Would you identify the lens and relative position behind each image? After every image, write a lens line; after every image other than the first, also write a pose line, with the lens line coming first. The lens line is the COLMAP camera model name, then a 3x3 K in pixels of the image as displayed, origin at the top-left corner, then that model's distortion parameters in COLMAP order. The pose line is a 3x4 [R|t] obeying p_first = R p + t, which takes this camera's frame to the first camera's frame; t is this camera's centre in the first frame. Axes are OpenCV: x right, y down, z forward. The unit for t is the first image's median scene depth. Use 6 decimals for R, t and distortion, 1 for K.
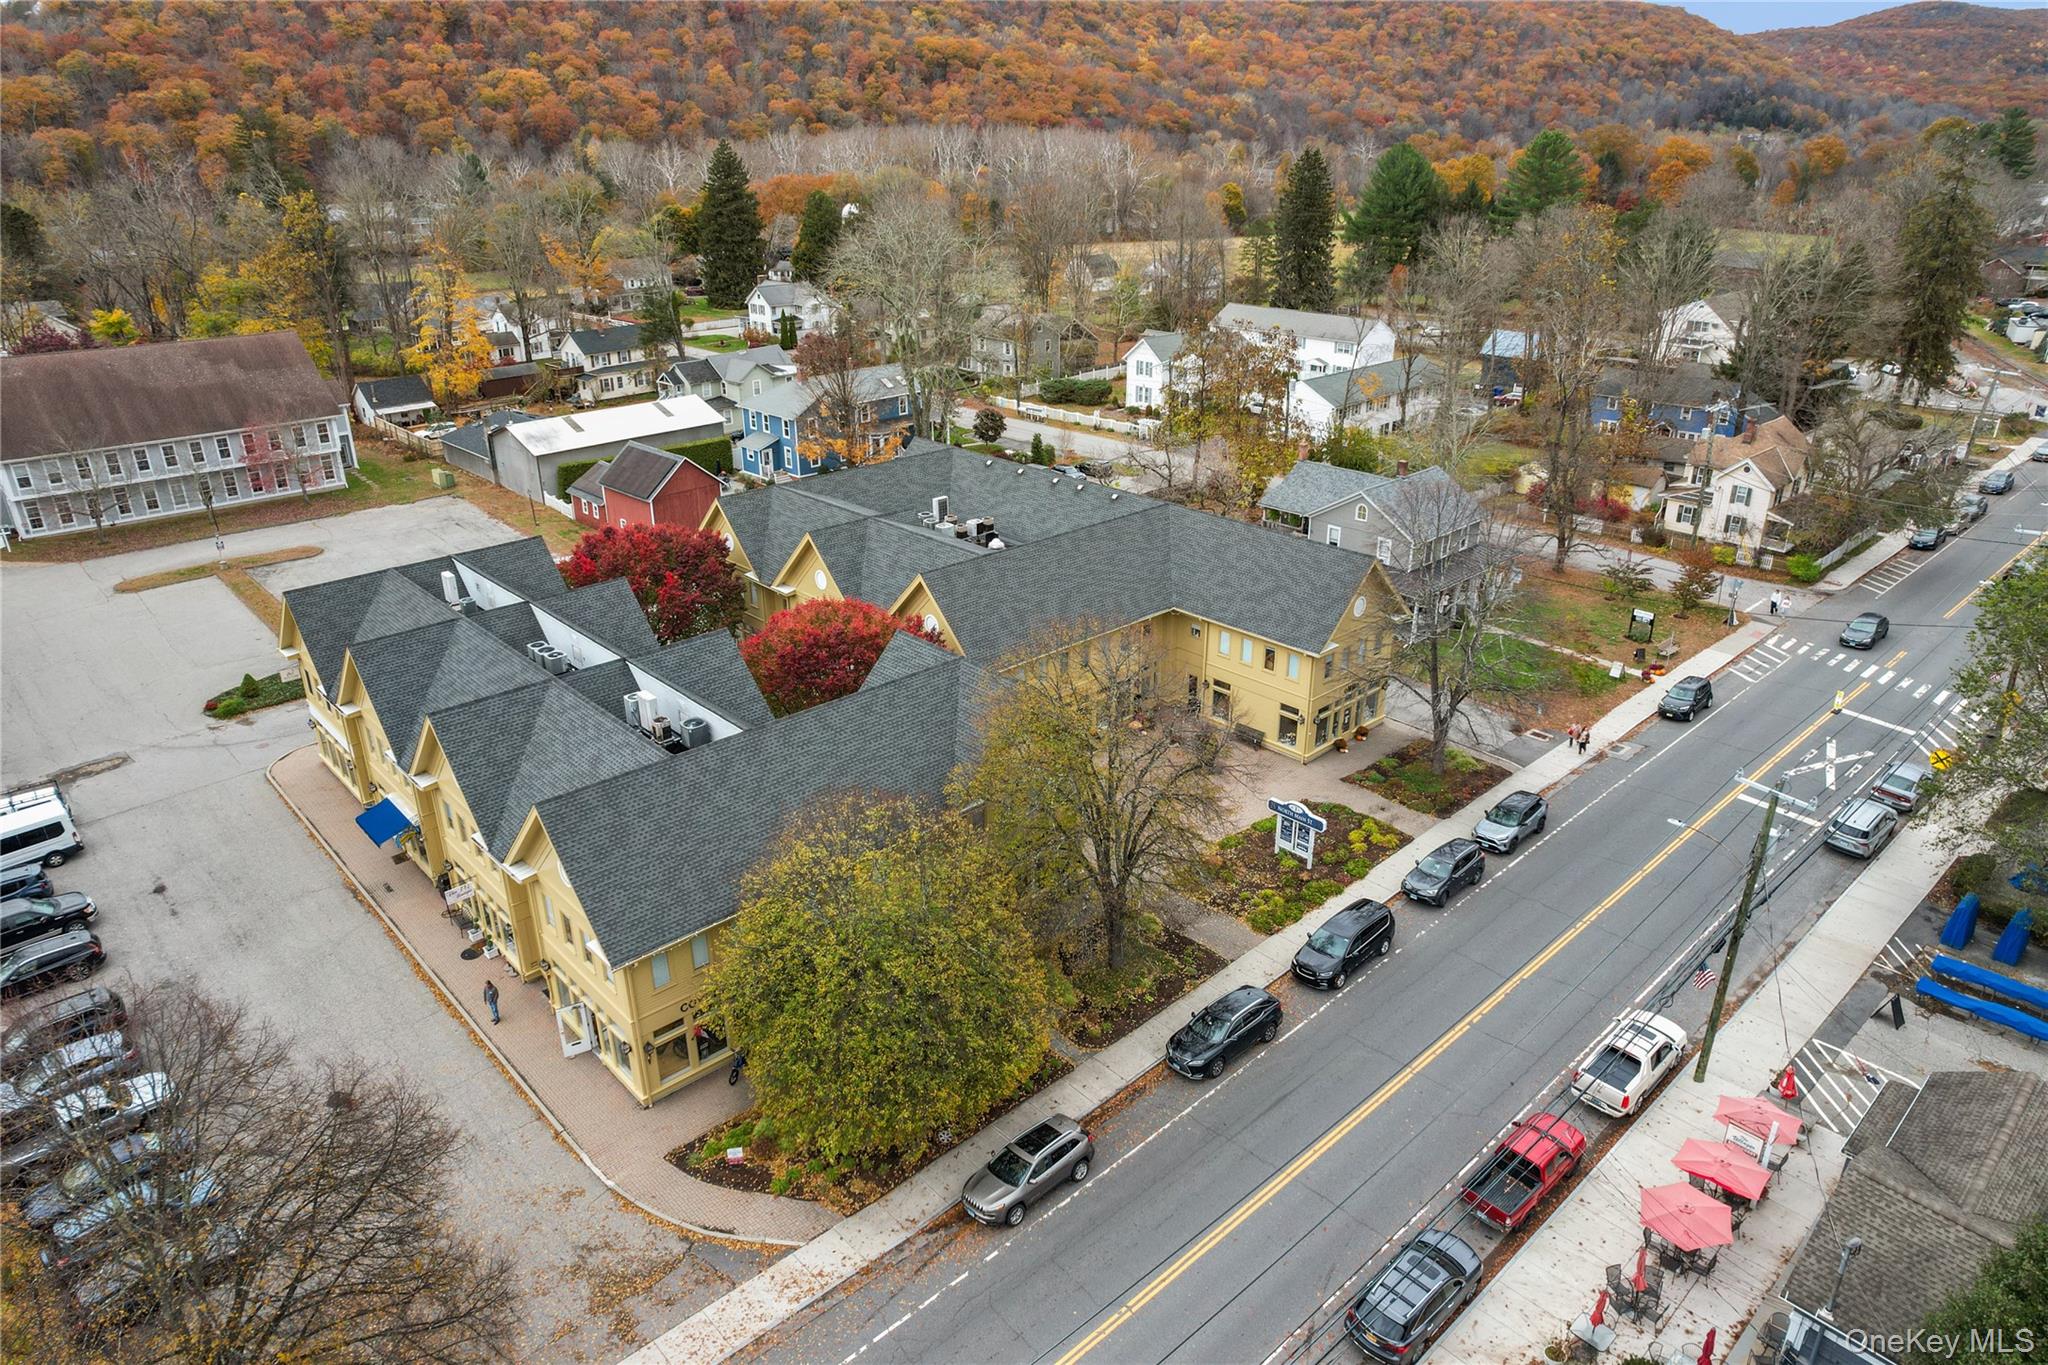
lens RADIAL K [[1300.8, 0, 1029.9], [0, 1300.8, 685.6], [0, 0, 1]] dist [-0.076201, 0.070964]
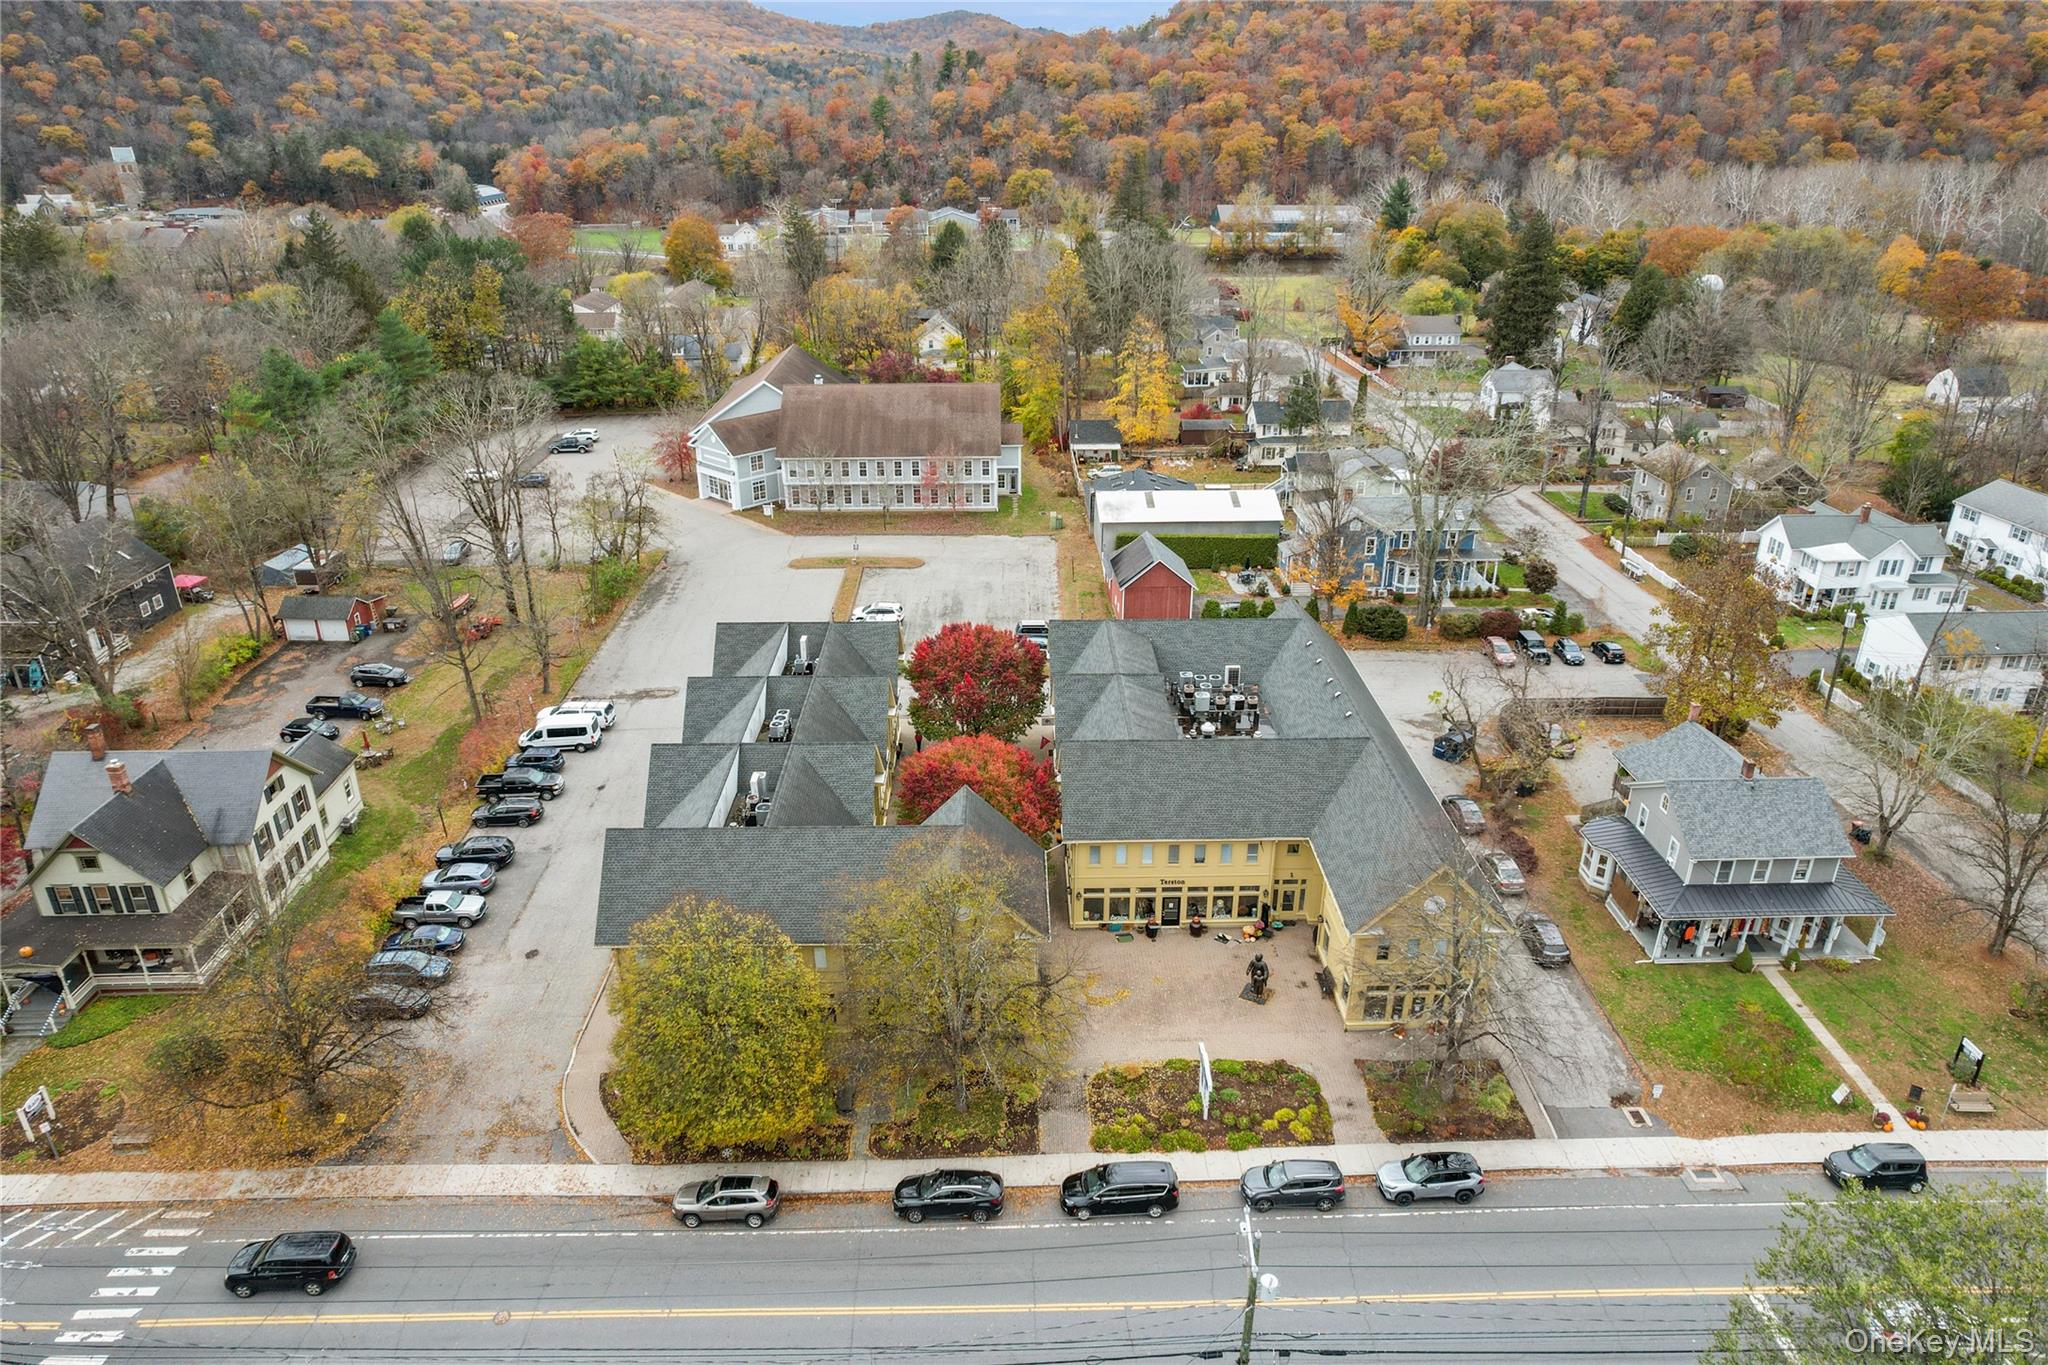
lens RADIAL K [[1300.8, 0, 1029.9], [0, 1300.8, 685.6], [0, 0, 1]] dist [-0.076201, 0.070964]
pose [[0.746190, 0.276595, -0.605554, 0.364427], [-0.270252, 0.957138, 0.104169, -0.152203], [0.608412, 0.085922, 0.788957, 0.023066]]
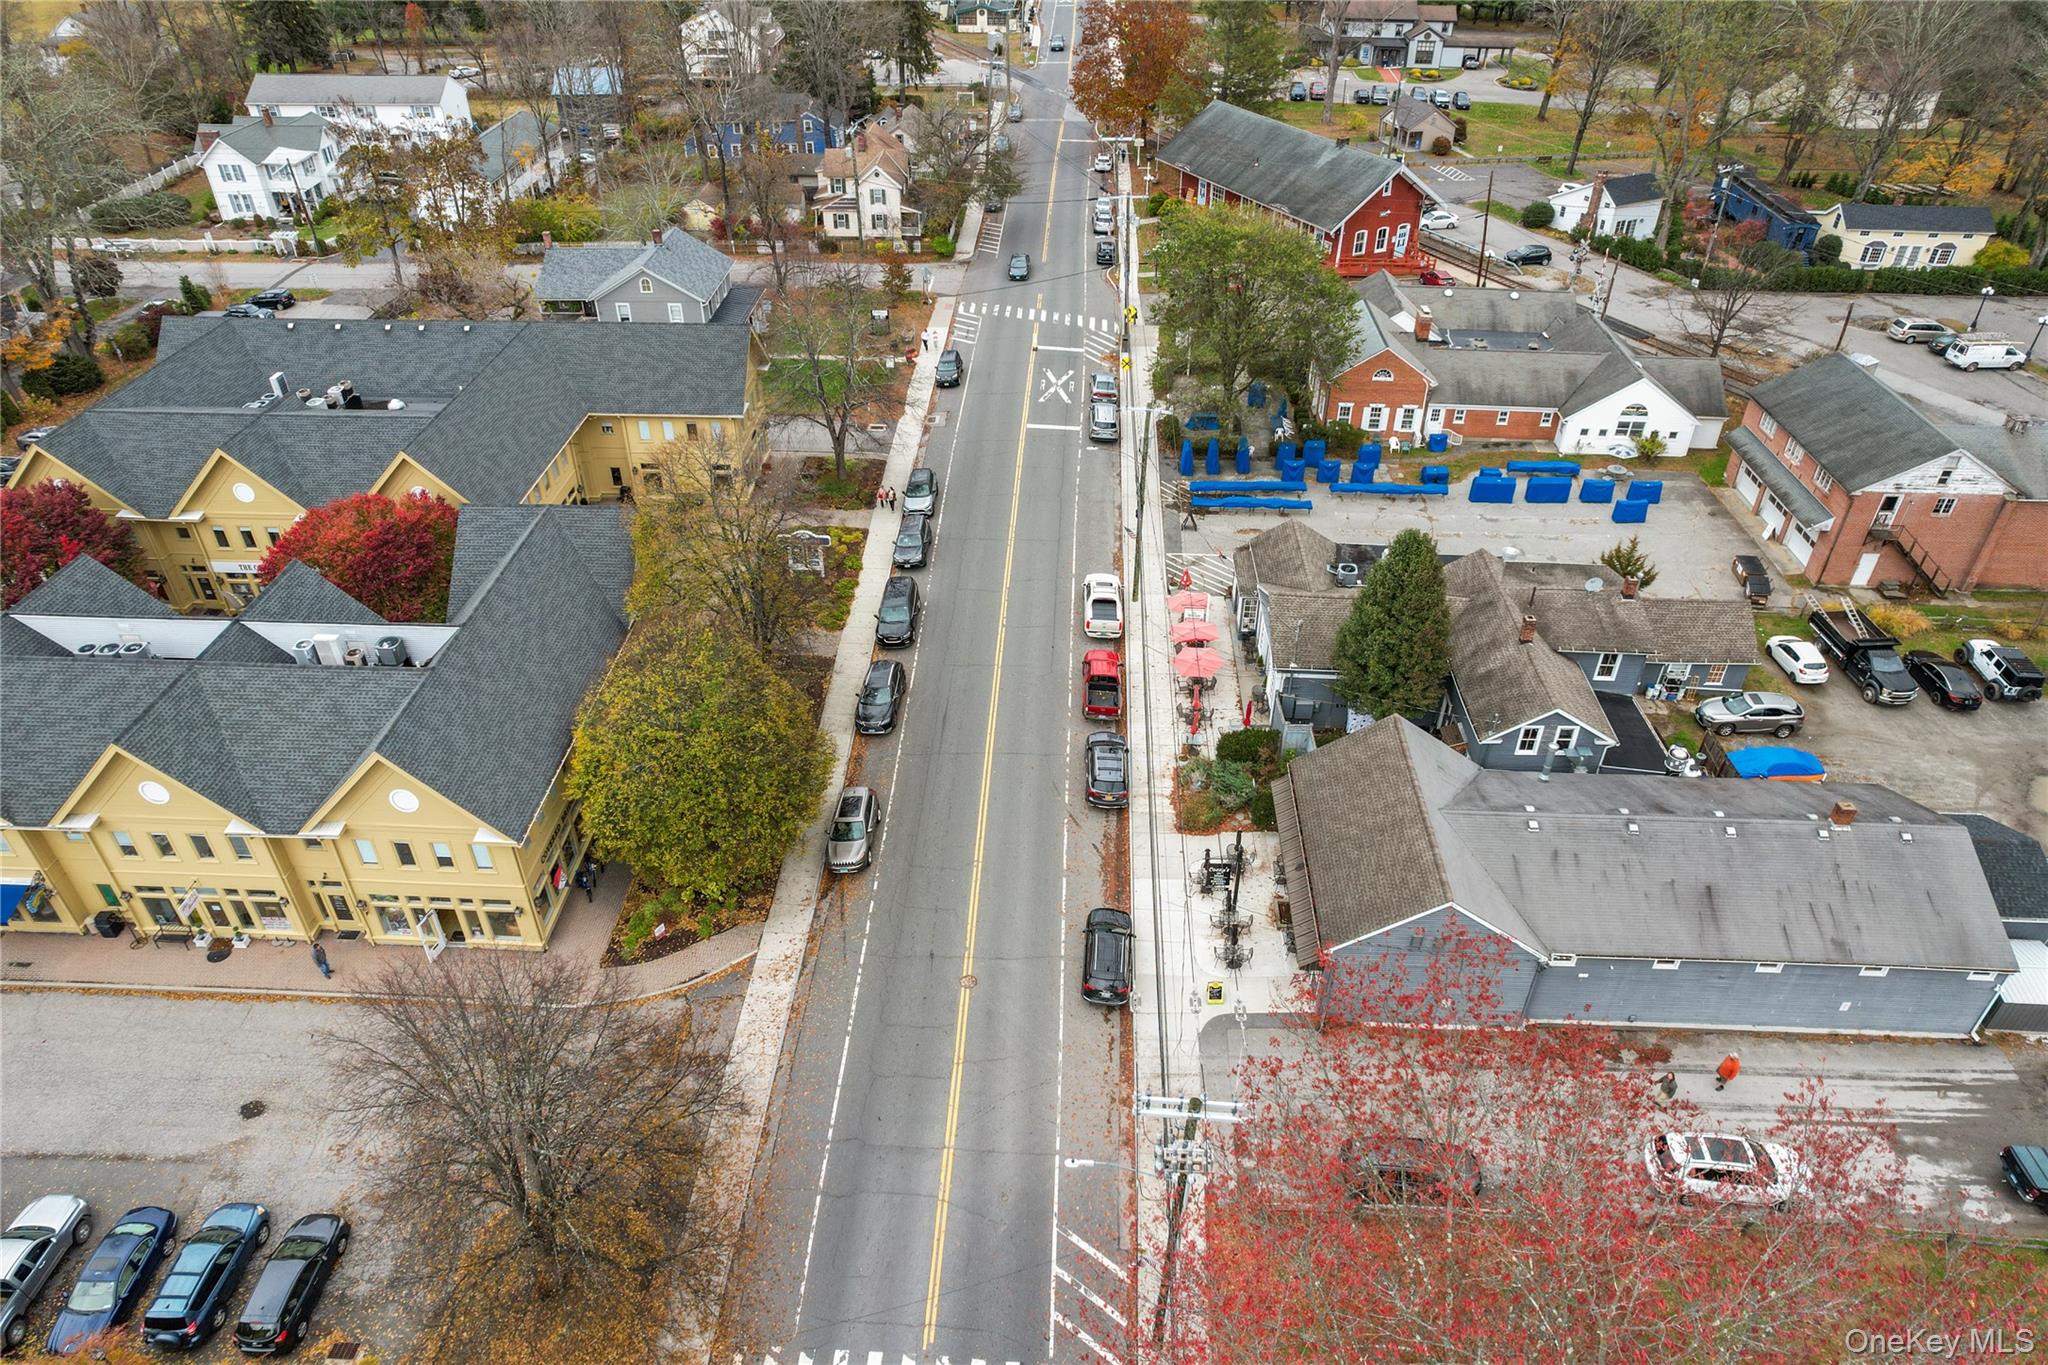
lens RADIAL K [[1300.8, 0, 1029.9], [0, 1300.8, 685.6], [0, 0, 1]] dist [-0.076201, 0.070964]
pose [[0.711865, -0.405285, 0.573578, -0.236059], [0.274182, 0.912261, 0.304309, -0.053898], [-0.646585, -0.059363, 0.760529, -0.068251]]
